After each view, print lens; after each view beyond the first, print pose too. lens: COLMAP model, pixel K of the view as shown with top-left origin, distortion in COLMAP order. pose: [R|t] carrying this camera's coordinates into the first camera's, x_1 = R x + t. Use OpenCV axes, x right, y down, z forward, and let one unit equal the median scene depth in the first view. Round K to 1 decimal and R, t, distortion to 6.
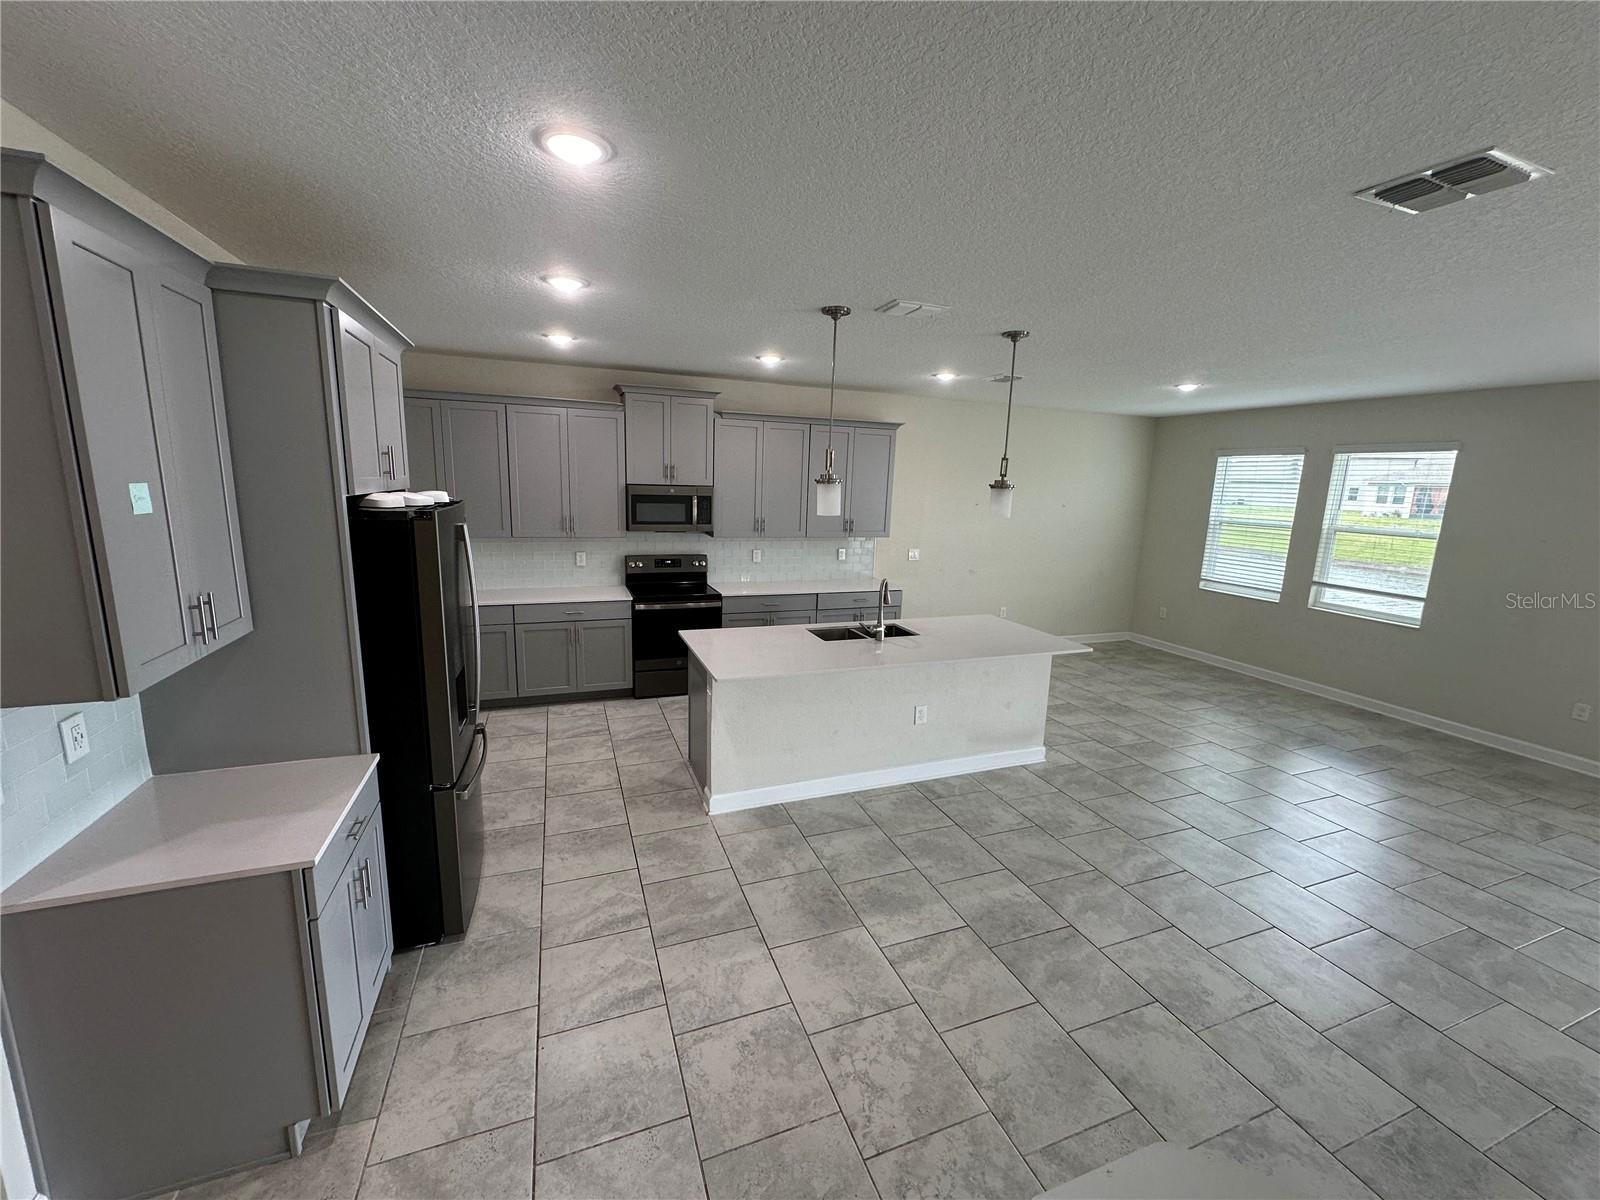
lens RADIAL K [[637.1, 0, 795.1], [0, 637.1, 597.4], [0, 0, 1]] dist [-0.003653, 0.000438]
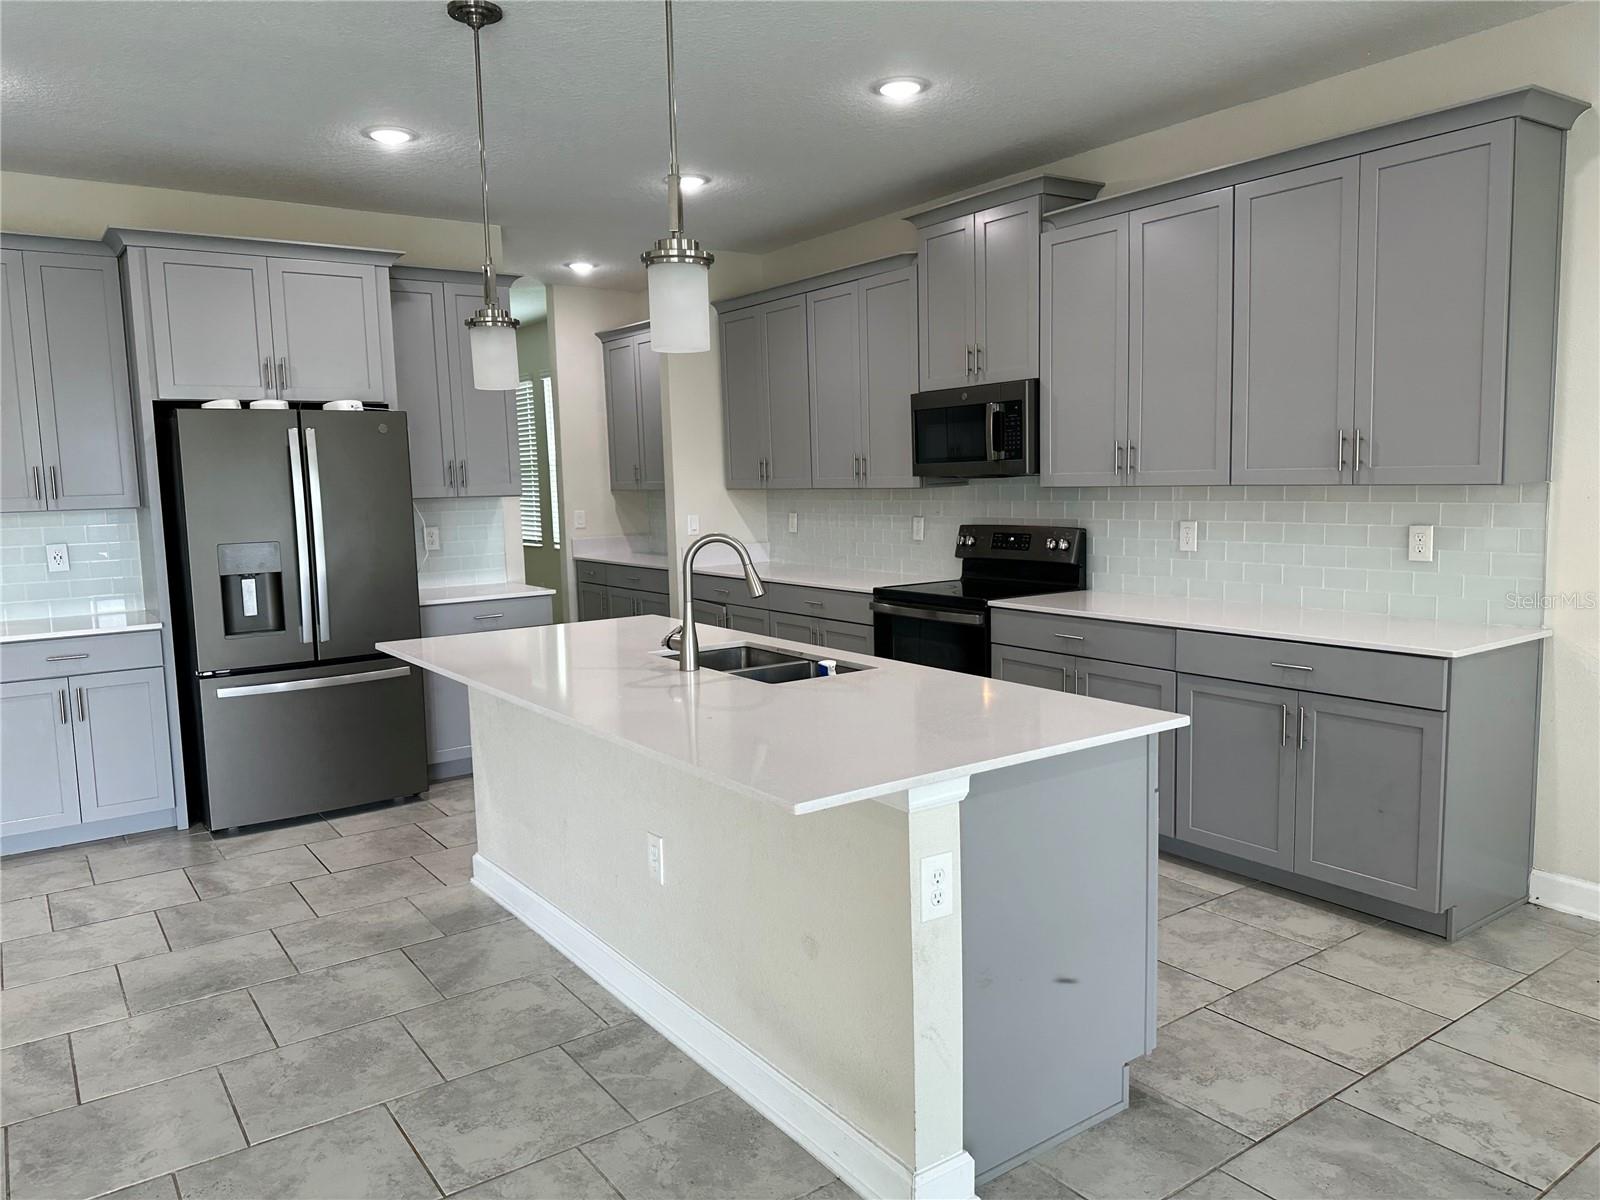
lens RADIAL K [[1119.7, 0, 800.7], [0, 1119.7, 595.4], [0, 0, 1]] dist [-0.002436, -0.005154]
pose [[0.262972, 0.066956, -0.962477, 0.827808], [-0.143400, 0.989221, 0.029637, -0.018478], [0.954087, 0.130225, 0.269738, 0.798489]]
